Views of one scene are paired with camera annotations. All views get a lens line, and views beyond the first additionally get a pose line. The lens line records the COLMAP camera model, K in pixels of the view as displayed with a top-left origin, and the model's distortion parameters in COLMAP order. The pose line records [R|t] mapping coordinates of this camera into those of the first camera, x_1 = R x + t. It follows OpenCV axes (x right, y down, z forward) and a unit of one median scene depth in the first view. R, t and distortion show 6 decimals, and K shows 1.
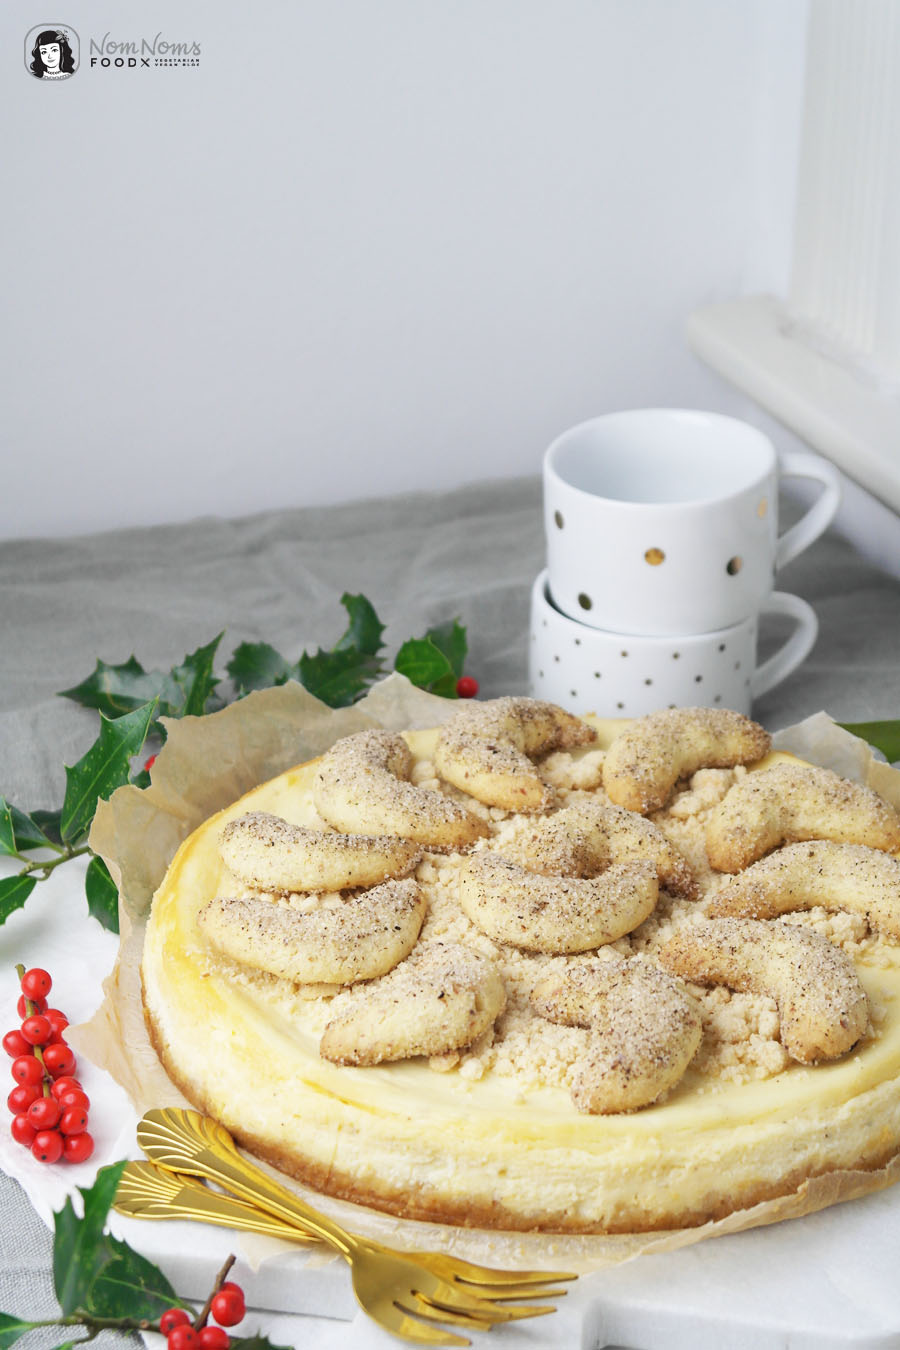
lens RADIAL K [[2737.2, 0, 450.0], [0, 2737.2, 675.0], [0, 0, 1]] dist [0.070757, 0.010474]
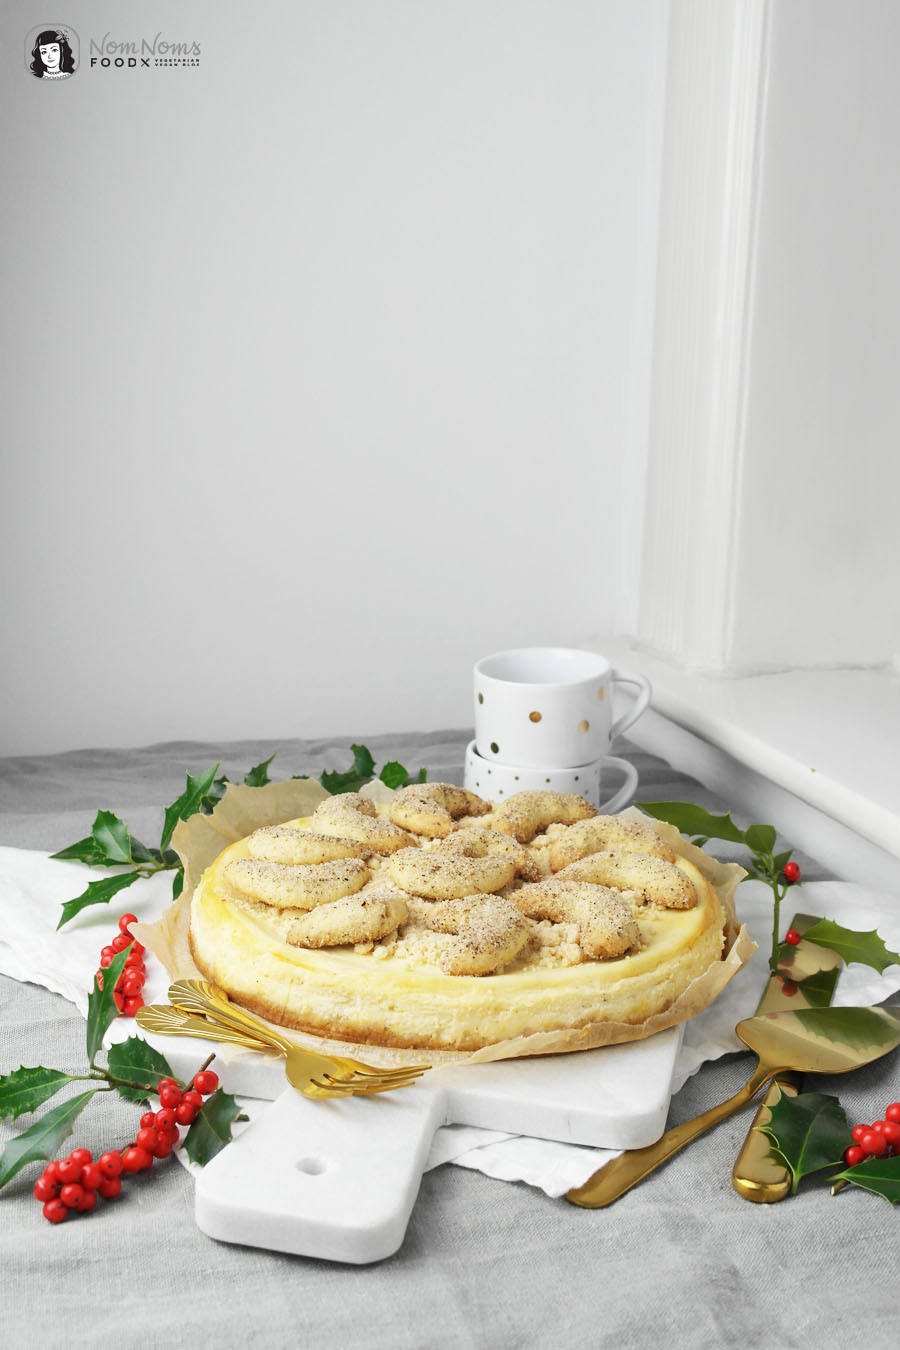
lens RADIAL K [[1513.0, 0, 450.0], [0, 1513.0, 675.0], [0, 0, 1]] dist [0.009912, 0.008487]
pose [[0.998517, 0.033147, -0.043188, 0.078250], [-0.042044, 0.973471, -0.224914, 0.179057], [0.034587, 0.226396, 0.973421, 0.121788]]
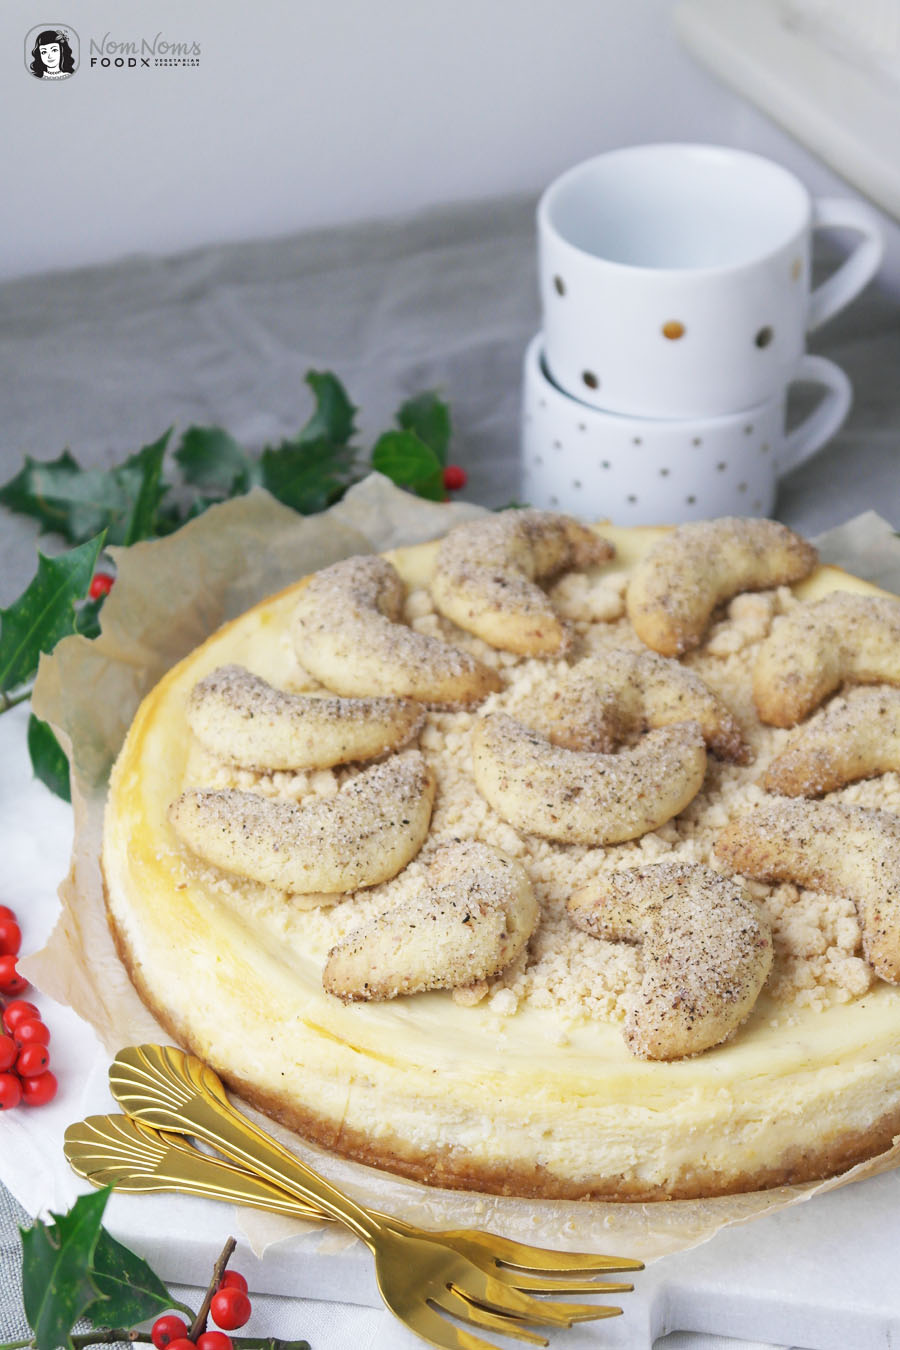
lens RADIAL K [[2737.2, 0, 450.0], [0, 2737.2, 675.0], [0, 0, 1]] dist [0.070757, 0.010474]
pose [[0.999133, -0.024779, 0.033442, -0.033918], [0.019787, 0.989652, 0.142119, -0.075825], [-0.036617, -0.141334, 0.989284, 0.173061]]
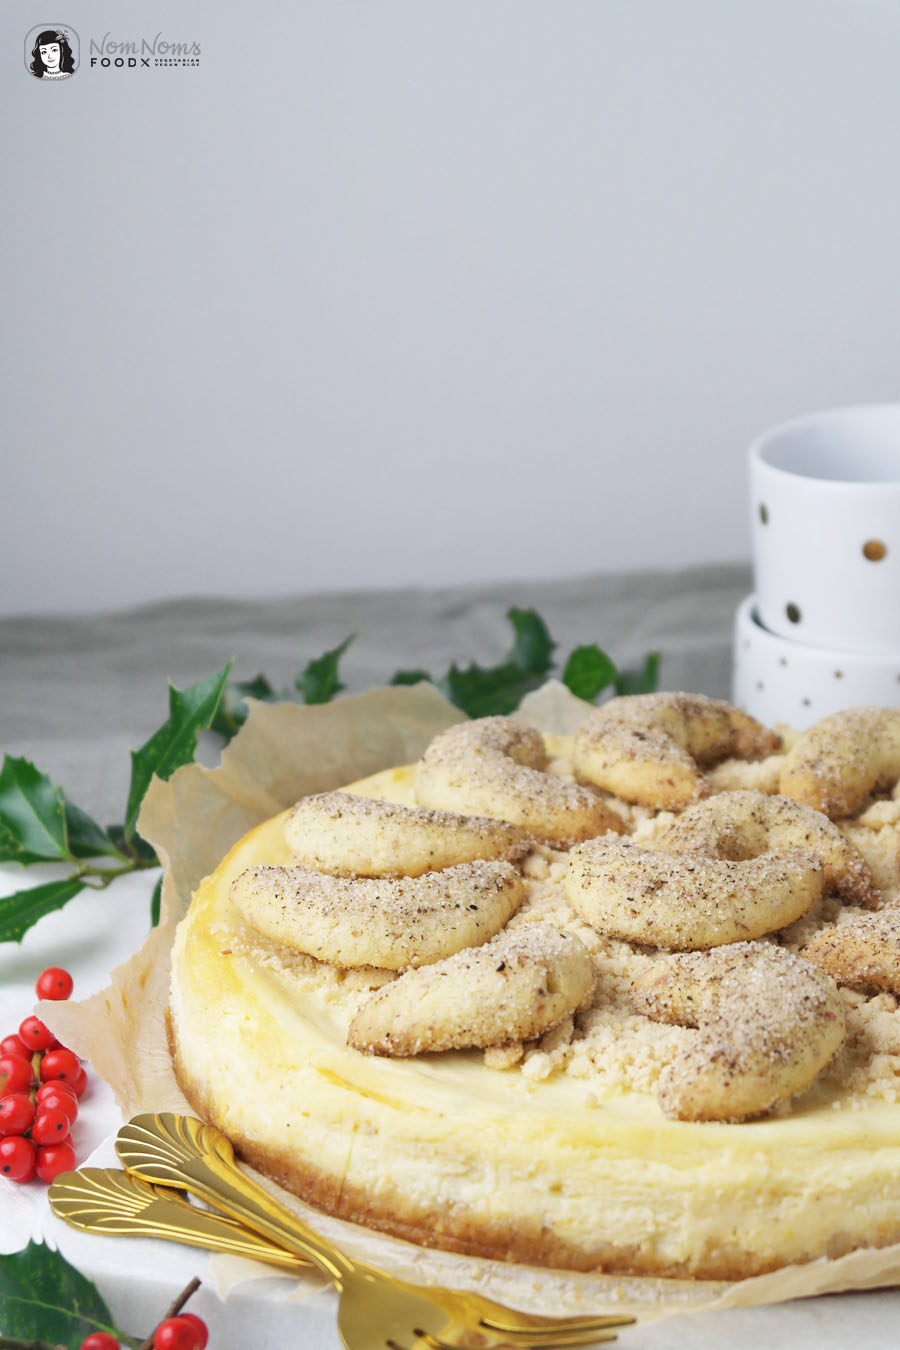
lens RADIAL K [[2737.2, 0, 450.0], [0, 2737.2, 675.0], [0, 0, 1]] dist [0.070757, 0.010474]
pose [[0.987713, 0.023401, -0.154515, 0.097471], [-0.043549, 0.990775, -0.128330, 0.132440], [0.150087, 0.133482, 0.979621, 0.230773]]
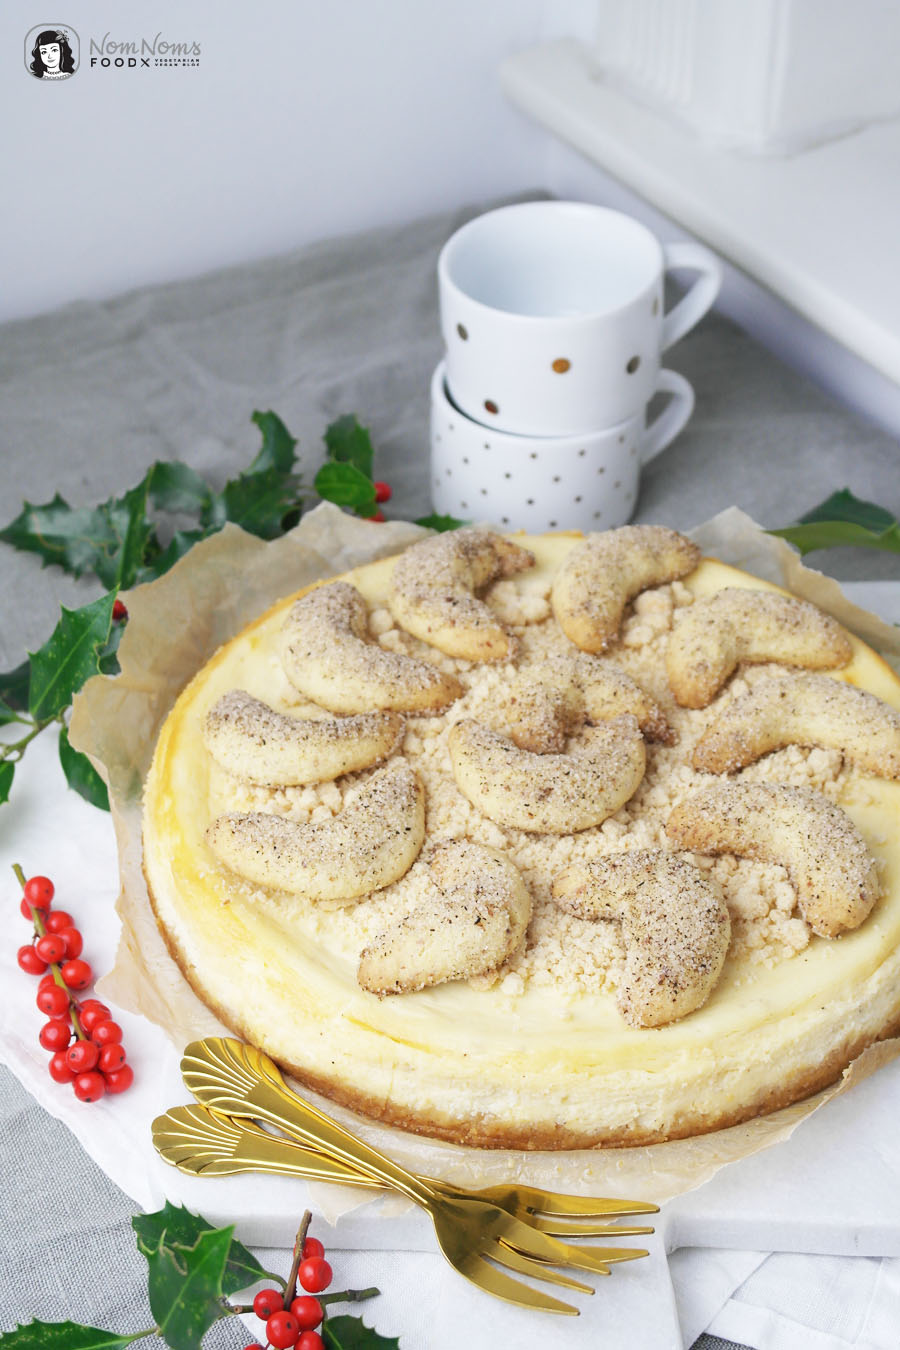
lens RADIAL K [[2036.8, 0, 450.0], [0, 2036.8, 675.0], [0, 0, 1]] dist [0.014695, -0.024178]
pose [[0.987230, -0.105276, 0.119558, -0.090962], [0.075845, 0.970611, 0.228392, -0.138165], [-0.140089, -0.216407, 0.966200, 0.296073]]
